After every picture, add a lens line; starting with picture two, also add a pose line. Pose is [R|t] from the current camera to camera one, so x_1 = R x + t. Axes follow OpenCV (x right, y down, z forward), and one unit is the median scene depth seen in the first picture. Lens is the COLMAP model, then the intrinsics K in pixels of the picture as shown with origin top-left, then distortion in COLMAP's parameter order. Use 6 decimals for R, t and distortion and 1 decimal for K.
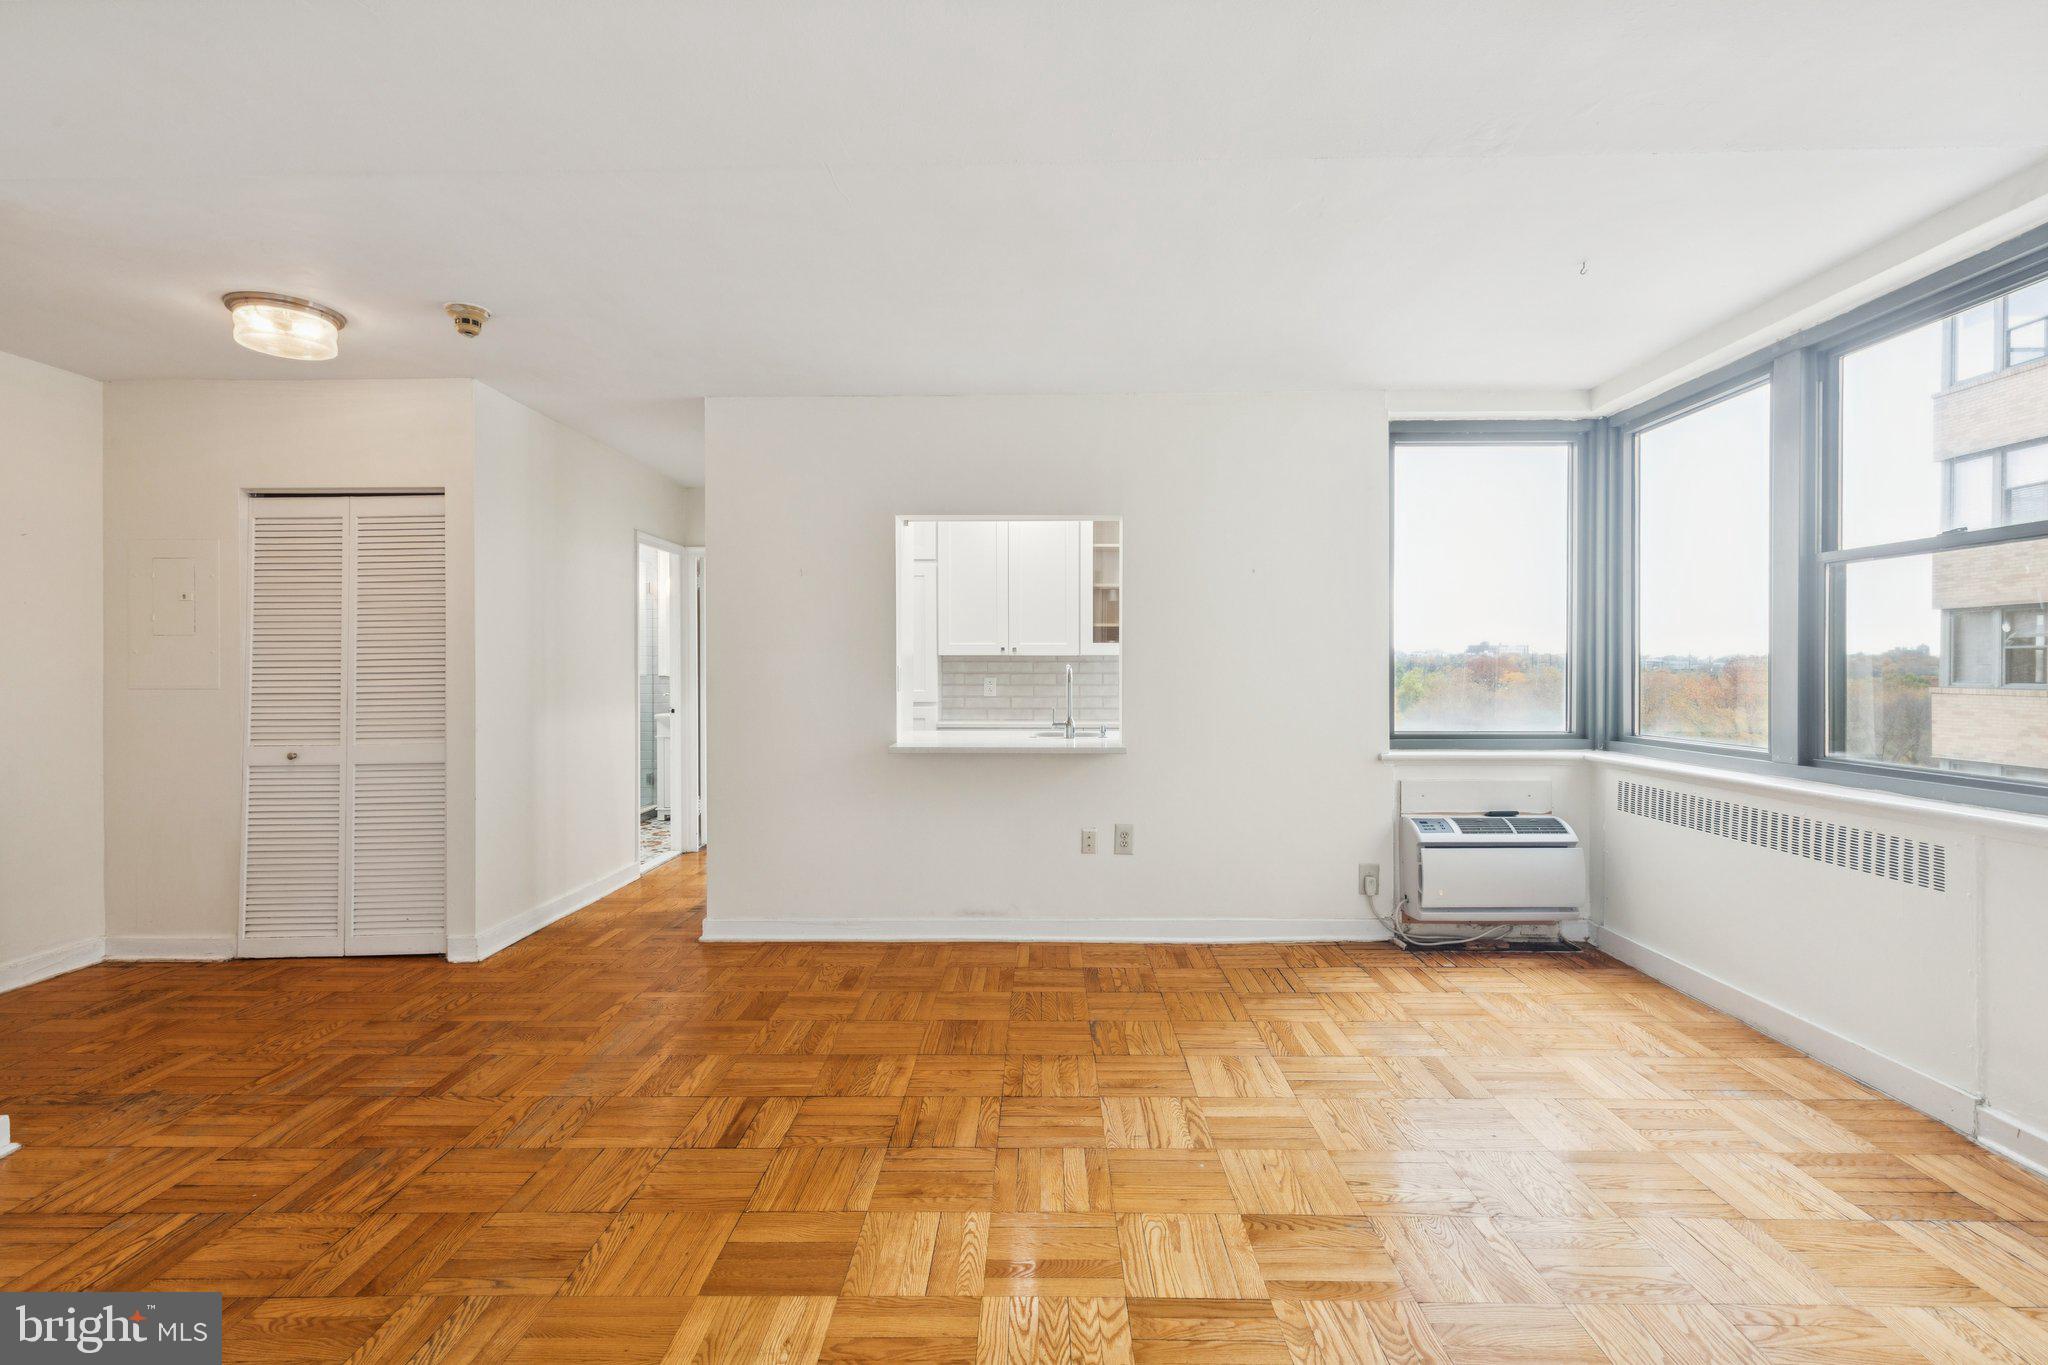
lens RADIAL K [[926.1, 0, 1037.4], [0, 926.1, 672.4], [0, 0, 1]] dist [0.009818, -0.001216]
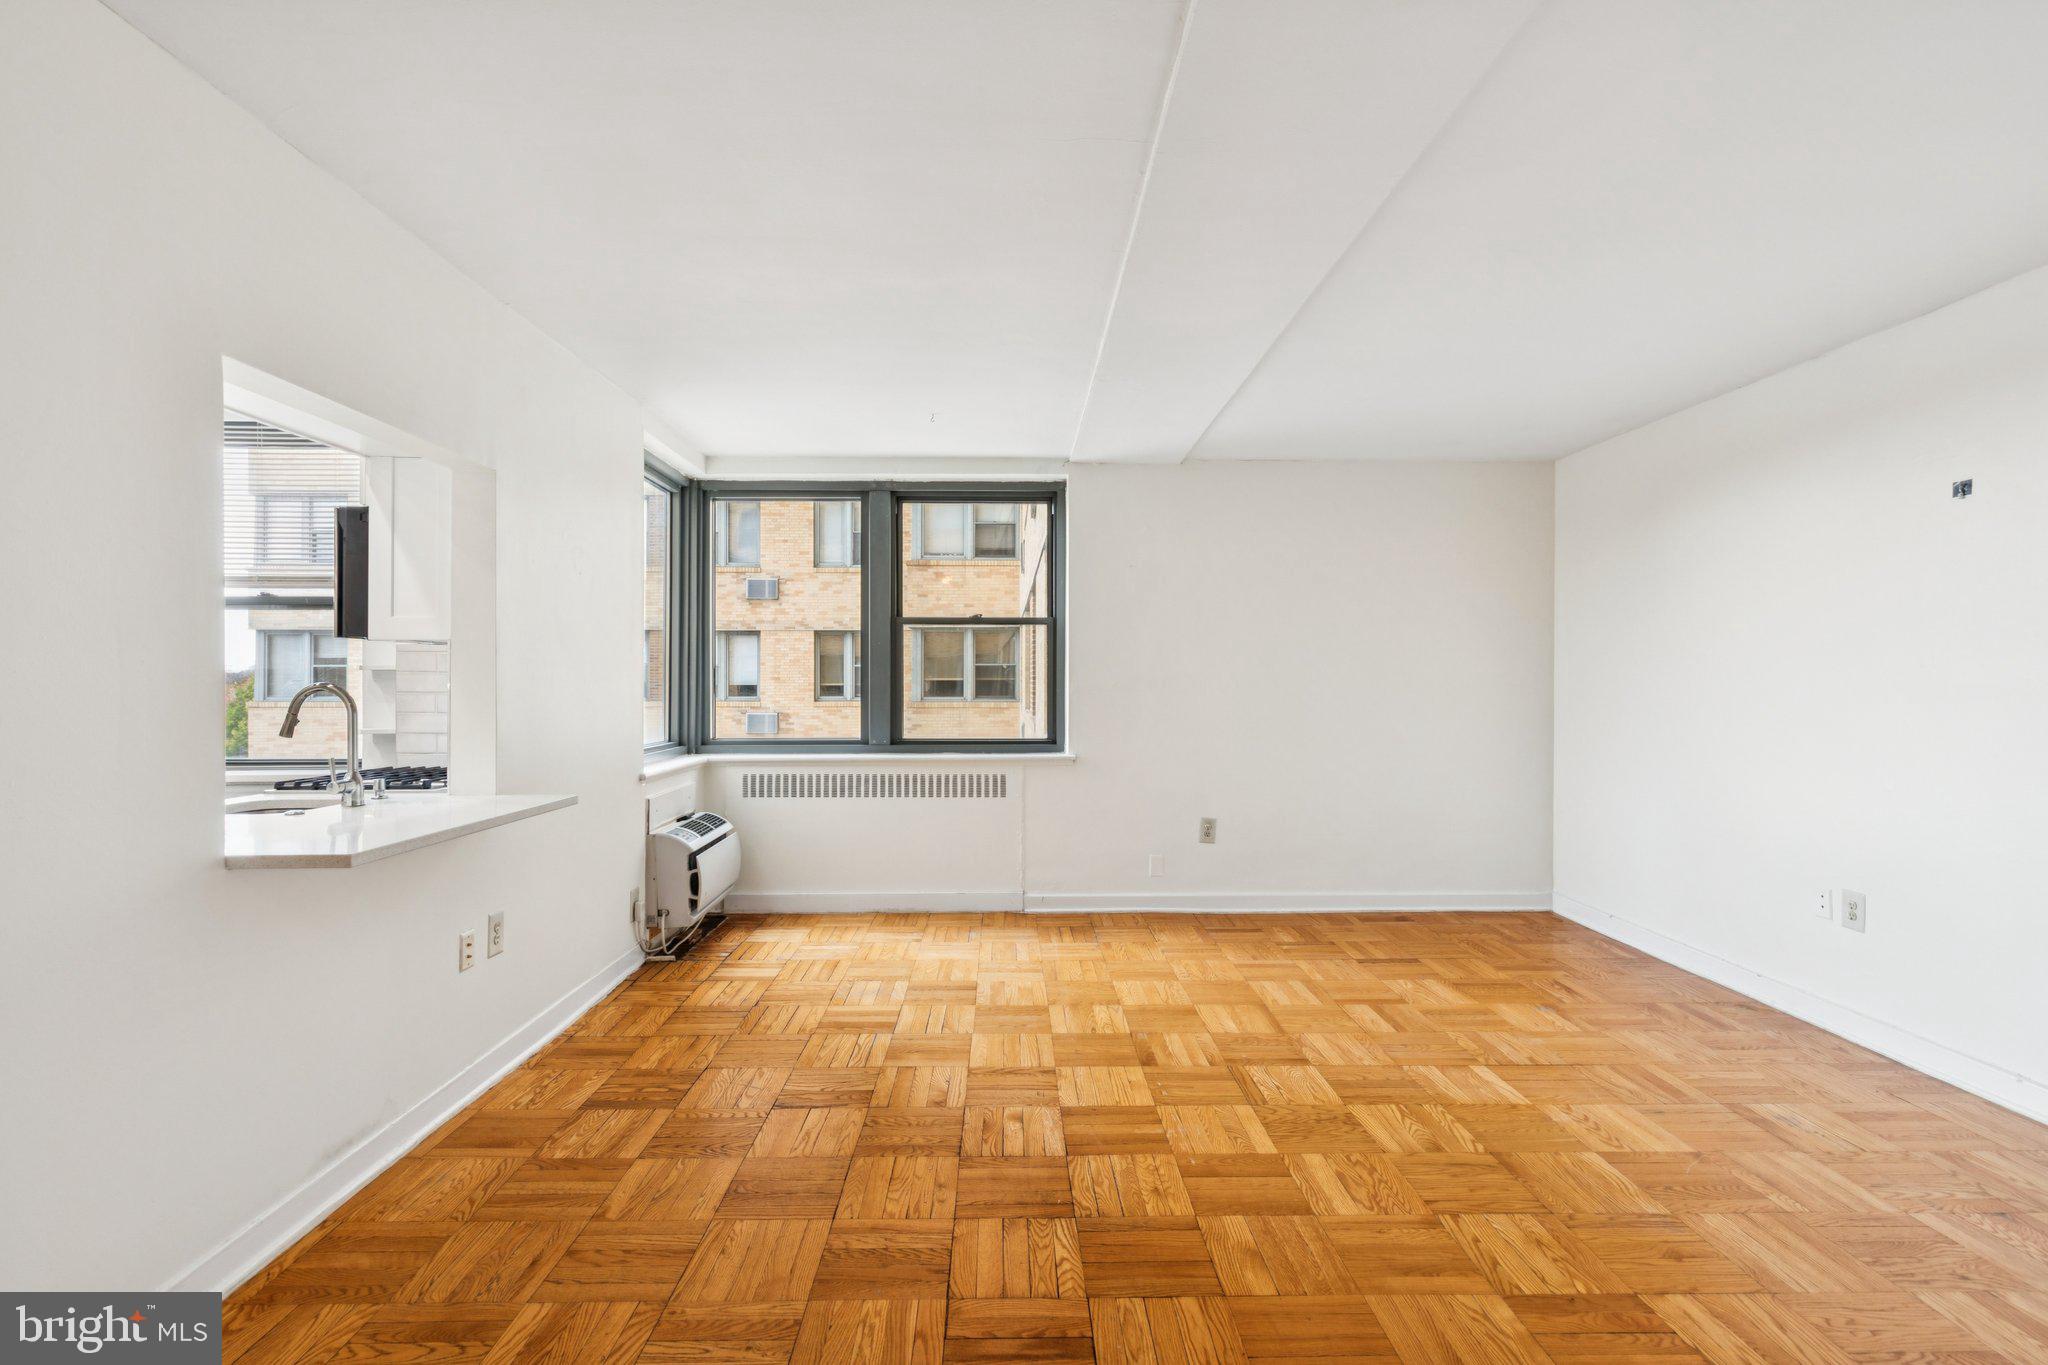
lens RADIAL K [[919.6, 0, 1022.1], [0, 919.6, 680.0], [0, 0, 1]] dist [0.008533, -0.000414]
pose [[-0.025150, 0.002474, 0.999681, -0.685466], [0.005711, 0.999981, -0.002331, -0.007905], [-0.999667, 0.005650, -0.025164, 0.690409]]
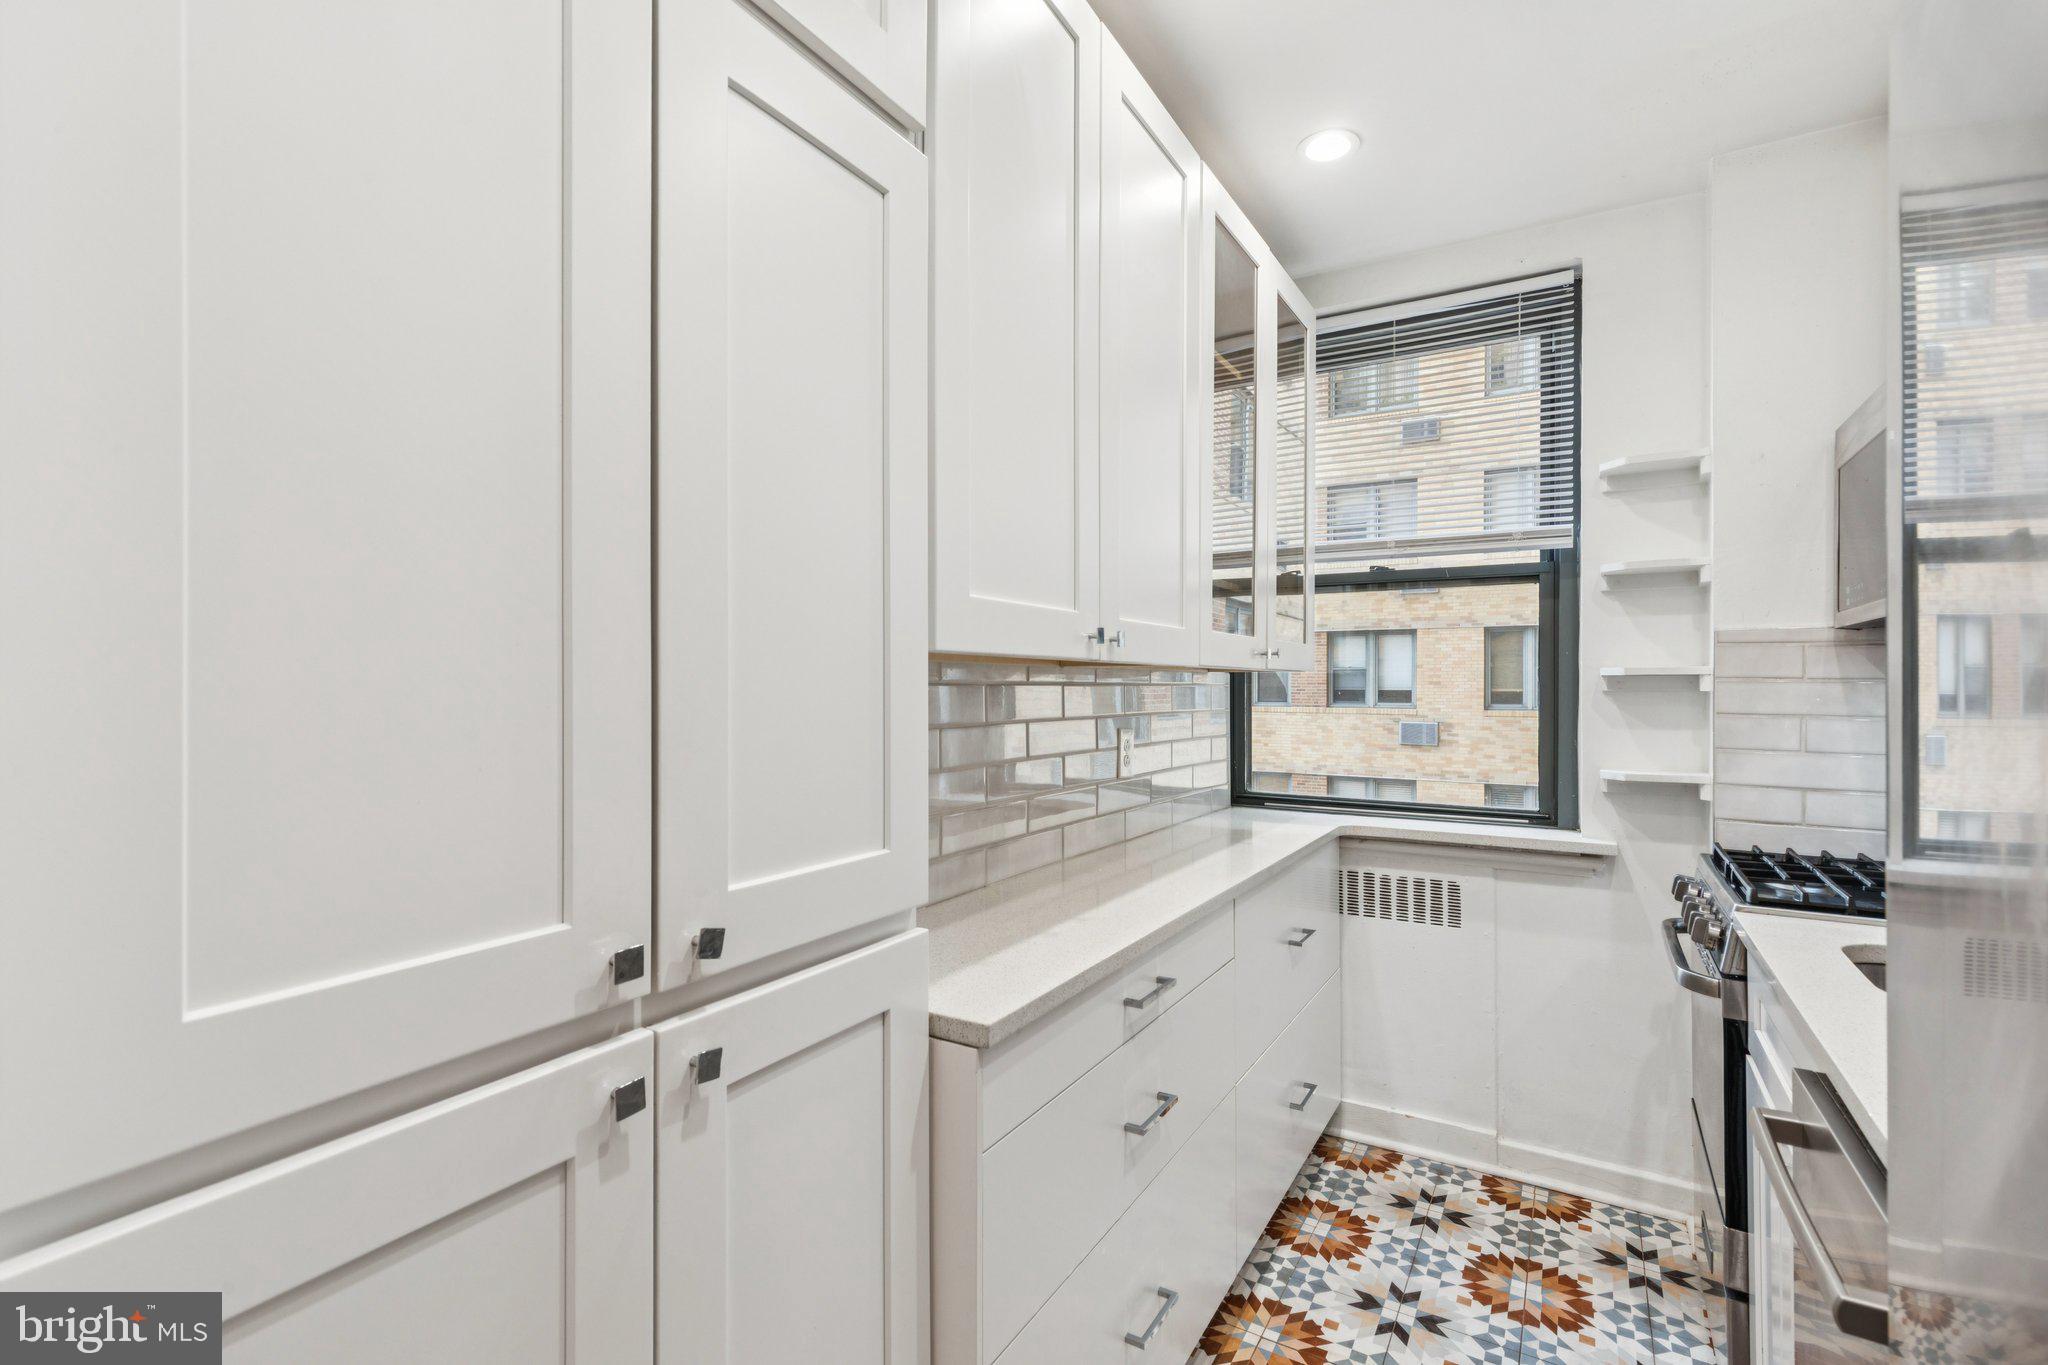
lens RADIAL K [[919.6, 0, 1022.1], [0, 919.6, 680.0], [0, 0, 1]] dist [0.008533, -0.000414]
pose [[0.520076, 0.006475, 0.854095, -0.402963], [0.000900, 0.999967, -0.008129, -0.017038], [-0.854119, 0.004997, 0.520053, 1.373509]]
